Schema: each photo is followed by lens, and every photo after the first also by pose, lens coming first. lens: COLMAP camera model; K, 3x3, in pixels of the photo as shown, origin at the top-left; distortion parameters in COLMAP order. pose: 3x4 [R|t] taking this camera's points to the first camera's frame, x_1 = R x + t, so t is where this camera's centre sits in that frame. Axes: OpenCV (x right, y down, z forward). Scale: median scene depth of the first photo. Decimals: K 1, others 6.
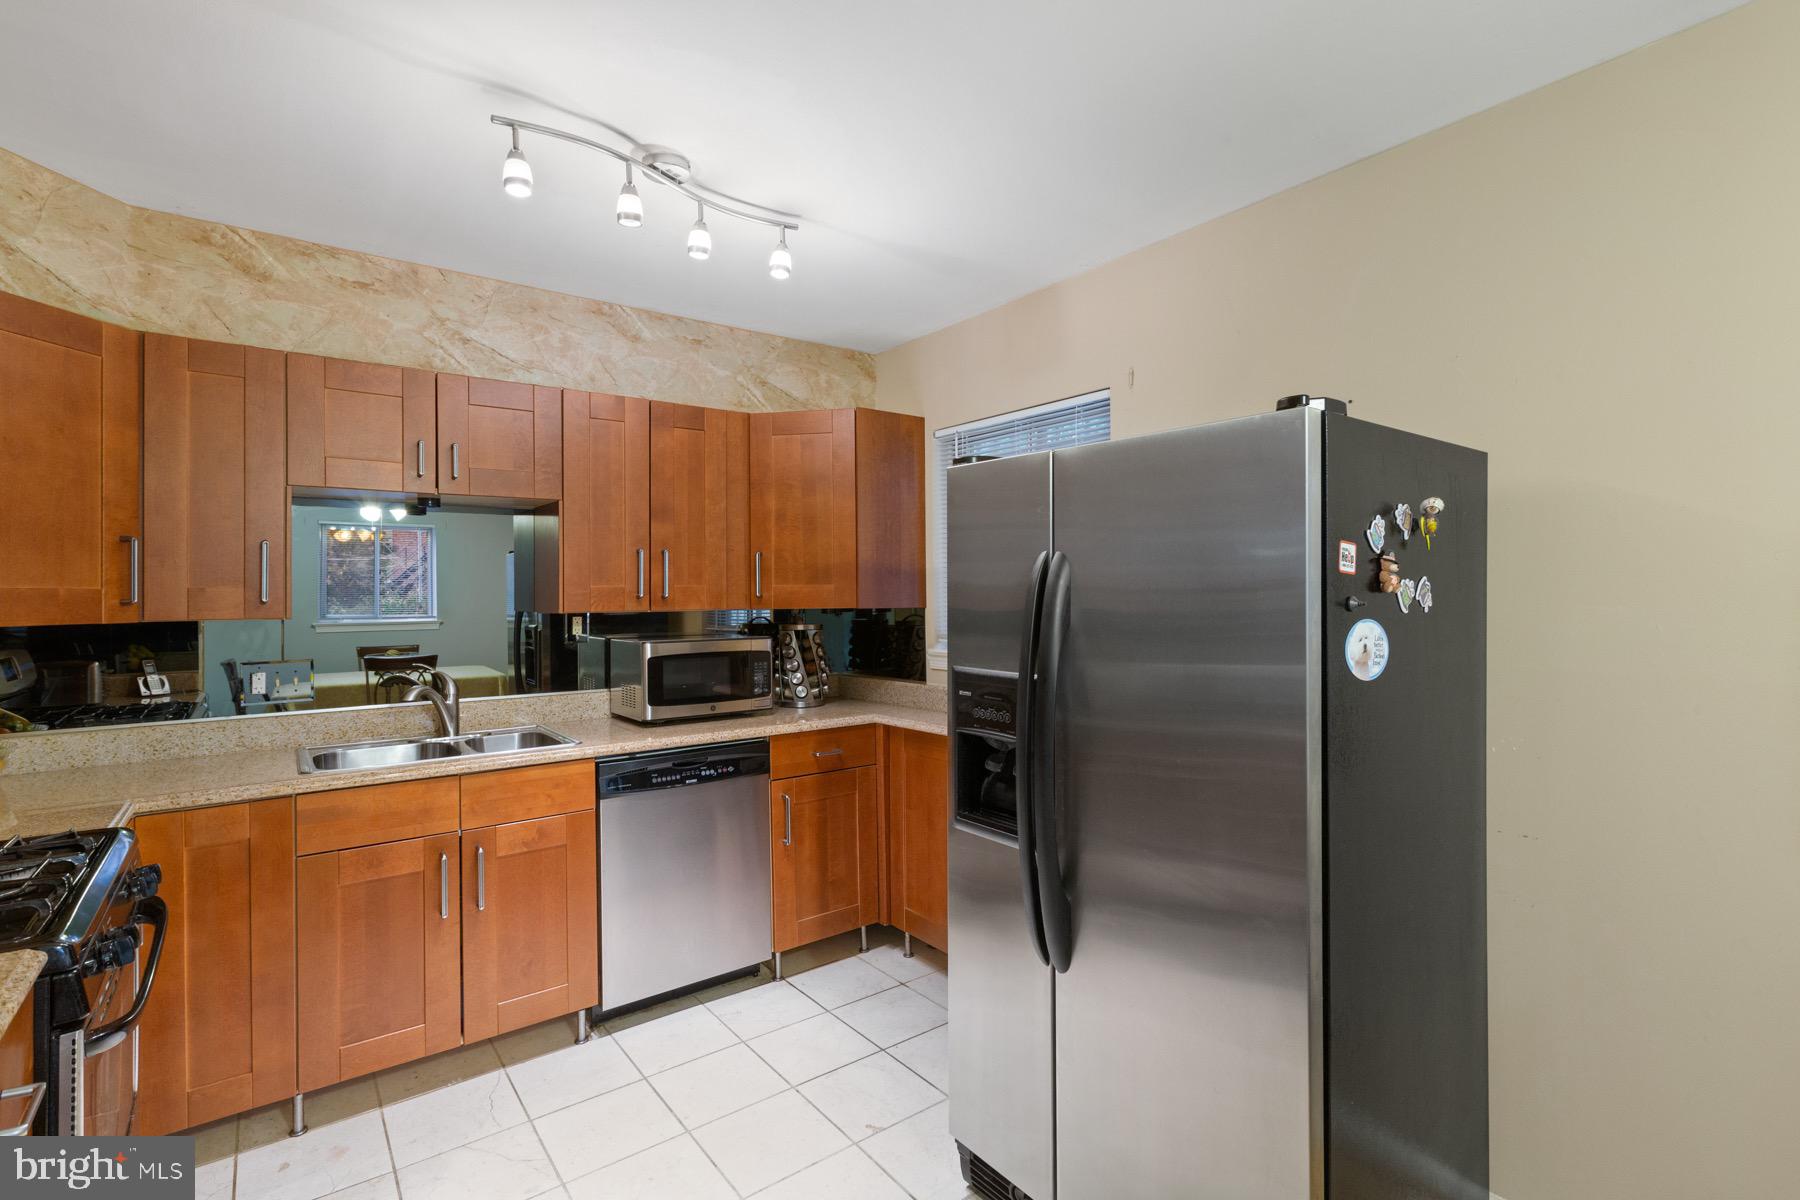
lens RADIAL K [[814.5, 0, 887.1], [0, 814.5, 588.4], [0, 0, 1]] dist [0.002820, -0.000724]
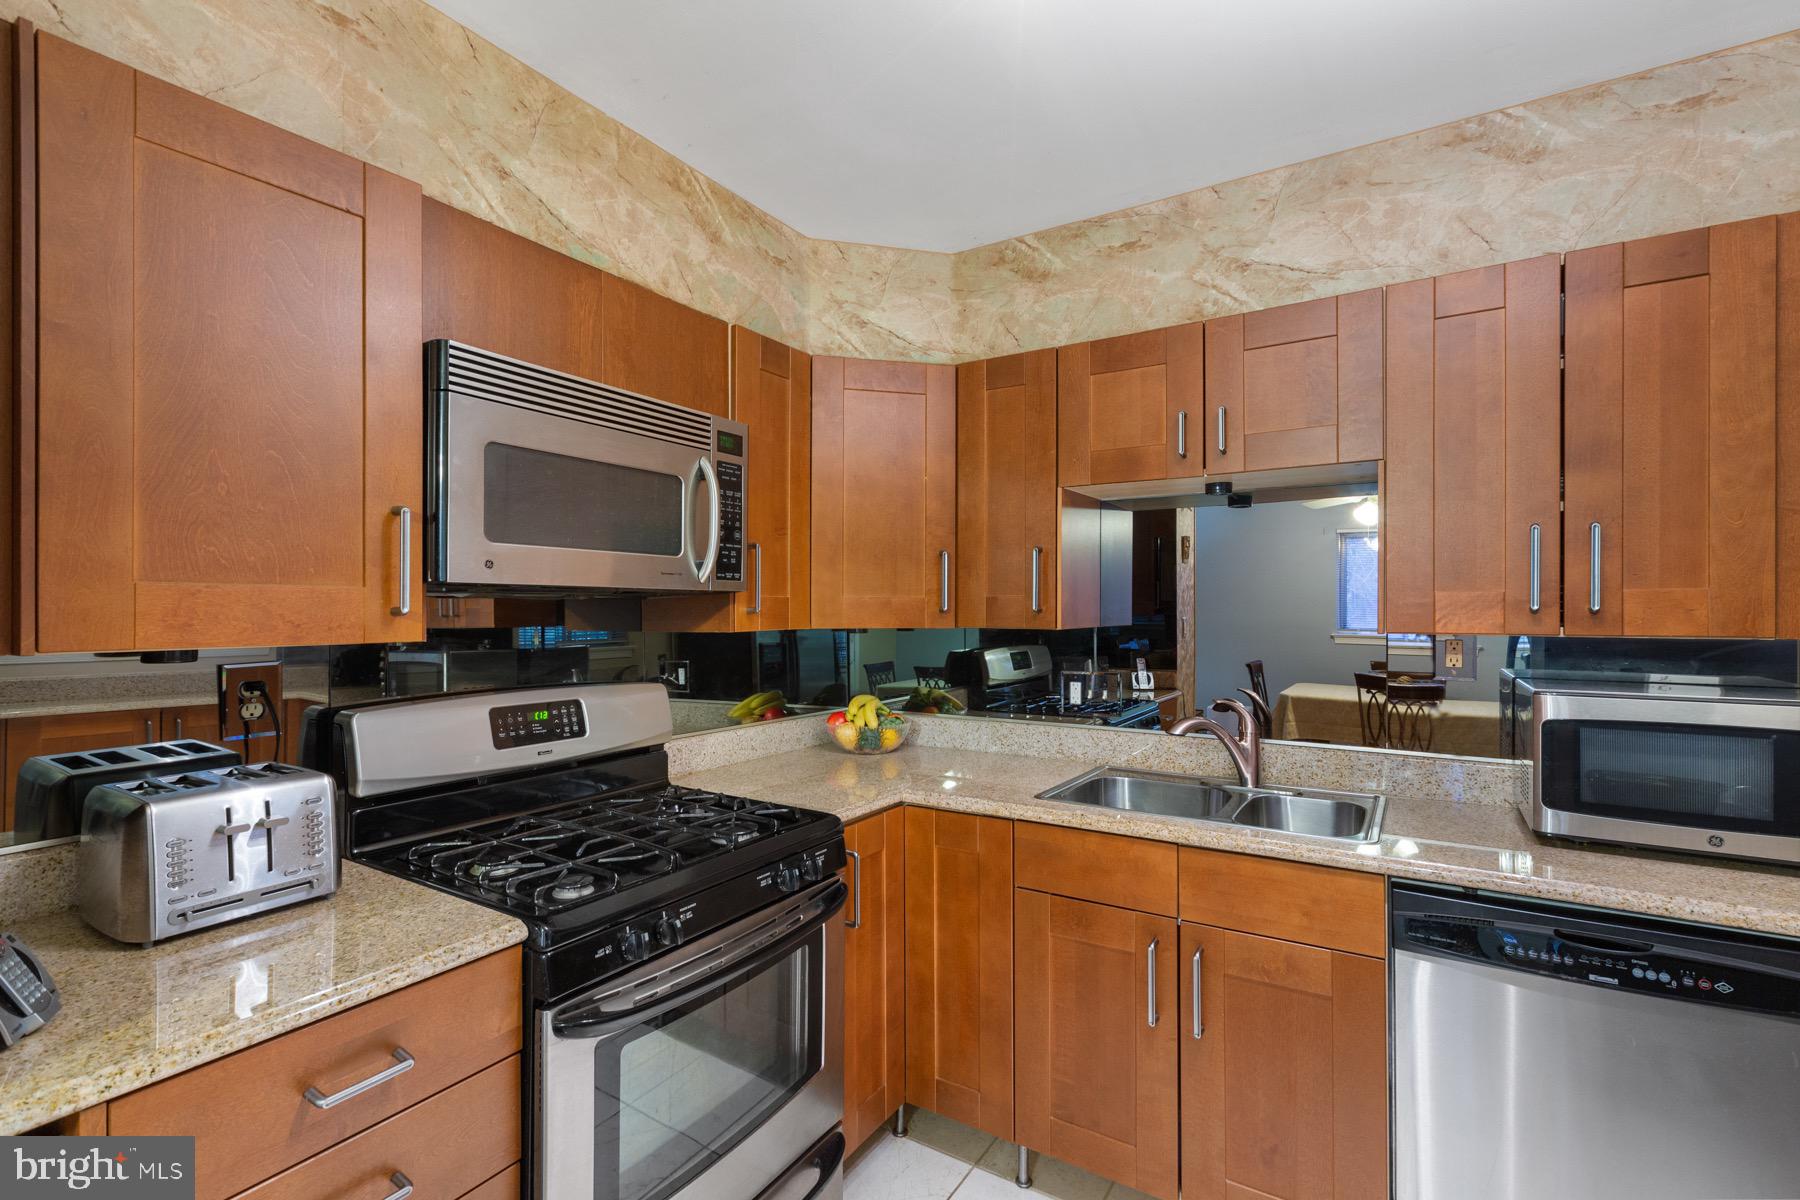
lens RADIAL K [[814.5, 0, 898.7], [0, 814.5, 606.0], [0, 0, 1]] dist [0.002820, -0.000724]
pose [[0.362429, 0.006632, -0.931988, 0.067226], [0.002480, 0.999964, 0.008080, 0.002073], [0.932008, -0.005240, 0.362399, 0.409807]]
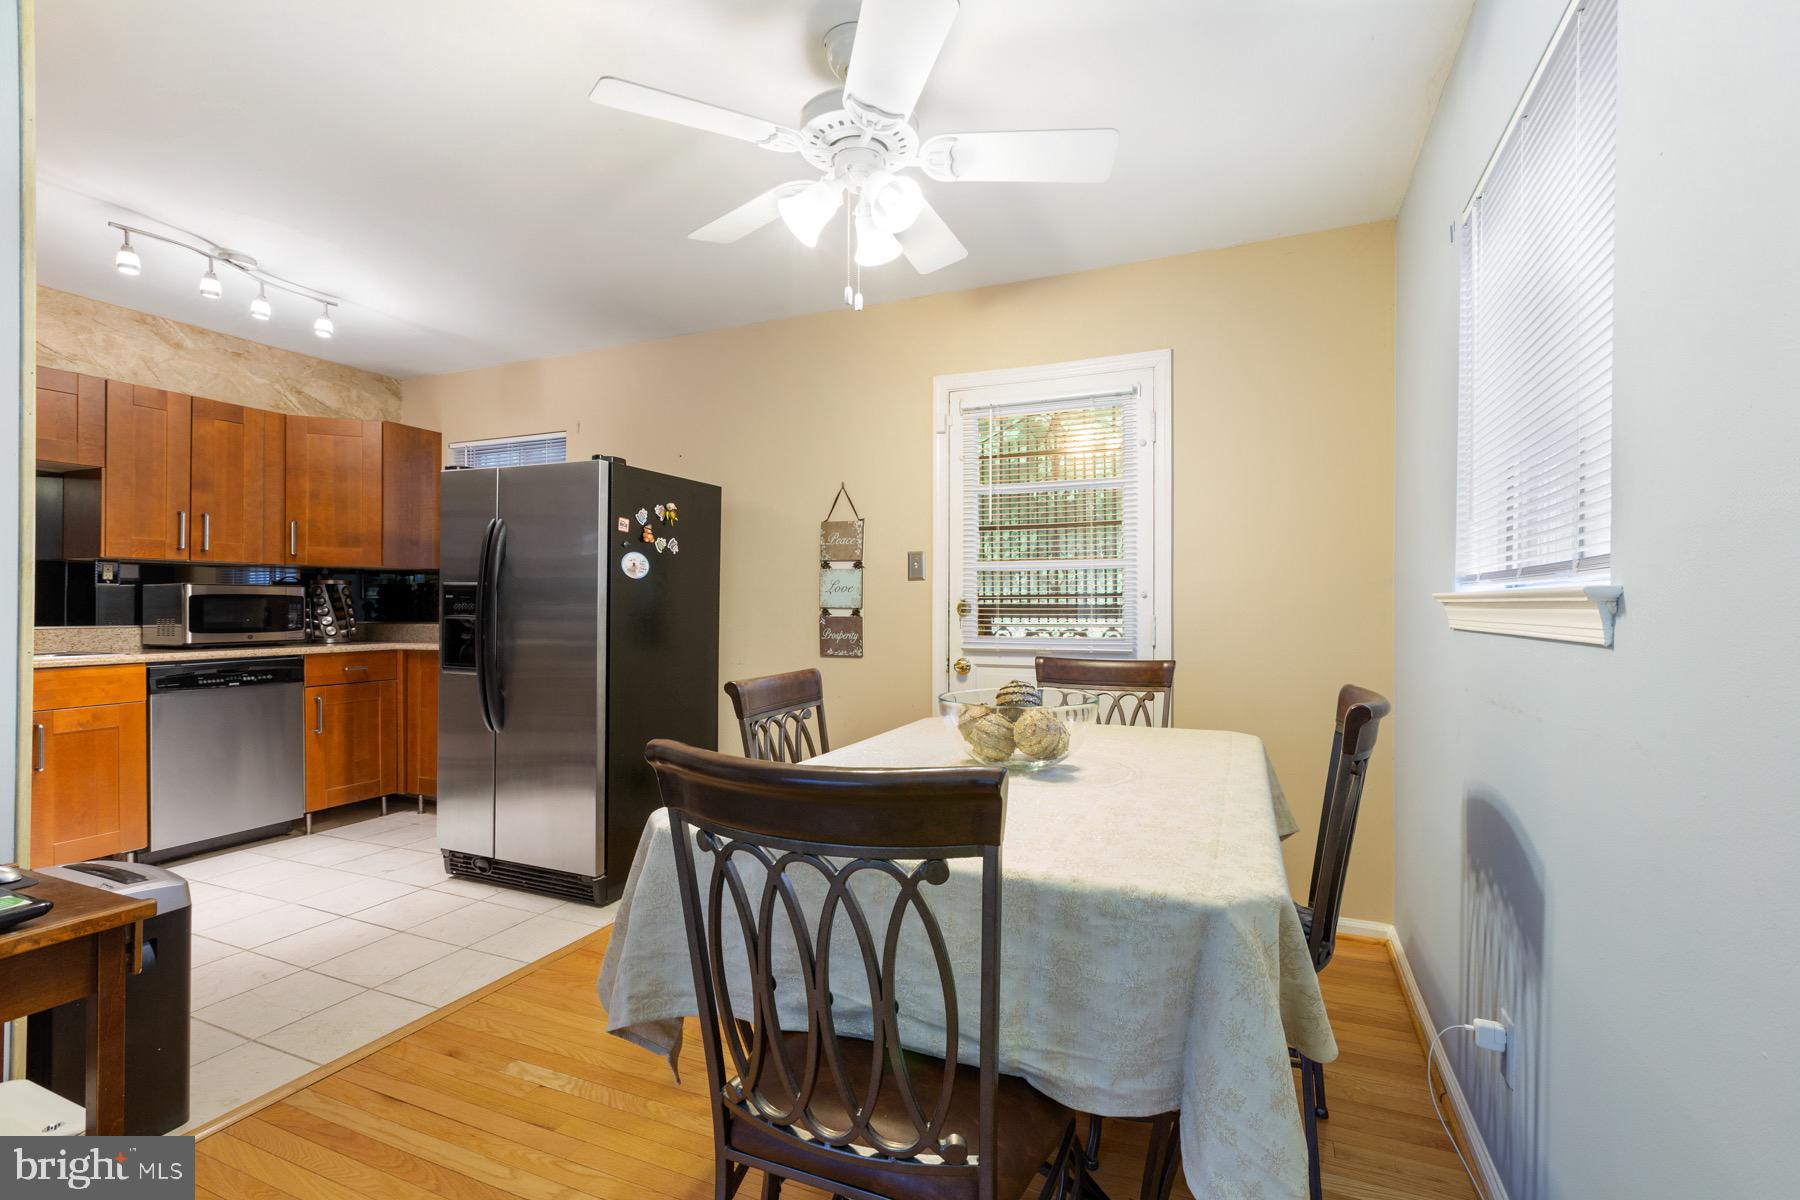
lens RADIAL K [[814.5, 0, 899.0], [0, 814.5, 604.0], [0, 0, 1]] dist [0.002820, -0.000724]
pose [[0.868116, 0.012282, 0.496209, 0.044042], [-0.011641, 0.999923, -0.004384, 0.095221], [-0.496224, -0.001971, 0.868192, -0.715382]]
